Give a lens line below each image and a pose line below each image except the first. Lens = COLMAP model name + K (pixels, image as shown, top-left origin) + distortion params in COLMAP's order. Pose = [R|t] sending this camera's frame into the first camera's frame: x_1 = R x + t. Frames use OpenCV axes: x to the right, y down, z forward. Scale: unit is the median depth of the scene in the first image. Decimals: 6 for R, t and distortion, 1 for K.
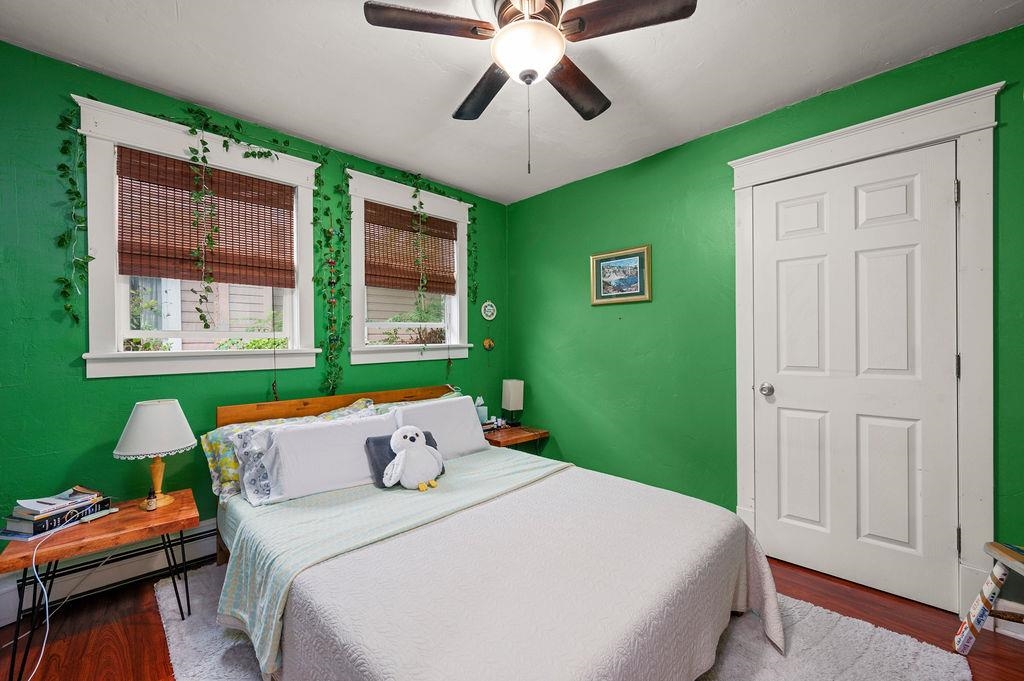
lens RADIAL K [[410.3, 0, 508.9], [0, 410.3, 341.5], [0, 0, 1]] dist [-0.000111, 0.000156]
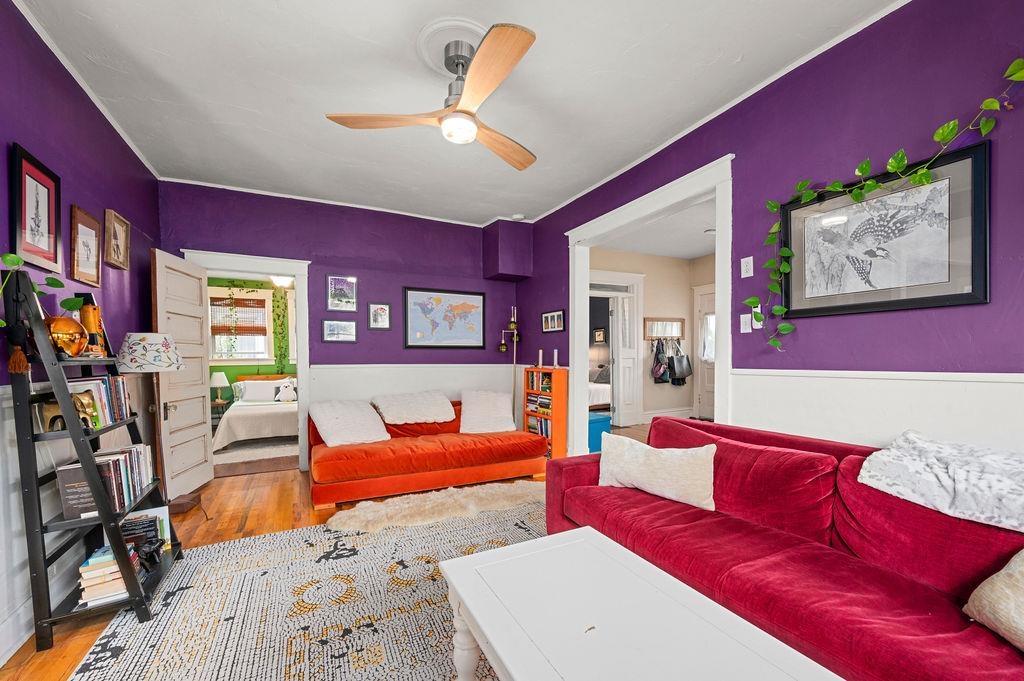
lens RADIAL K [[410.3, 0, 510.5], [0, 410.3, 359.8], [0, 0, 1]] dist [-0.000111, 0.000156]
pose [[0.950846, 0.000551, -0.309663, 1.995923], [0.002278, 0.999959, 0.008775, 0.010670], [0.309655, -0.009049, 0.950806, -1.178158]]
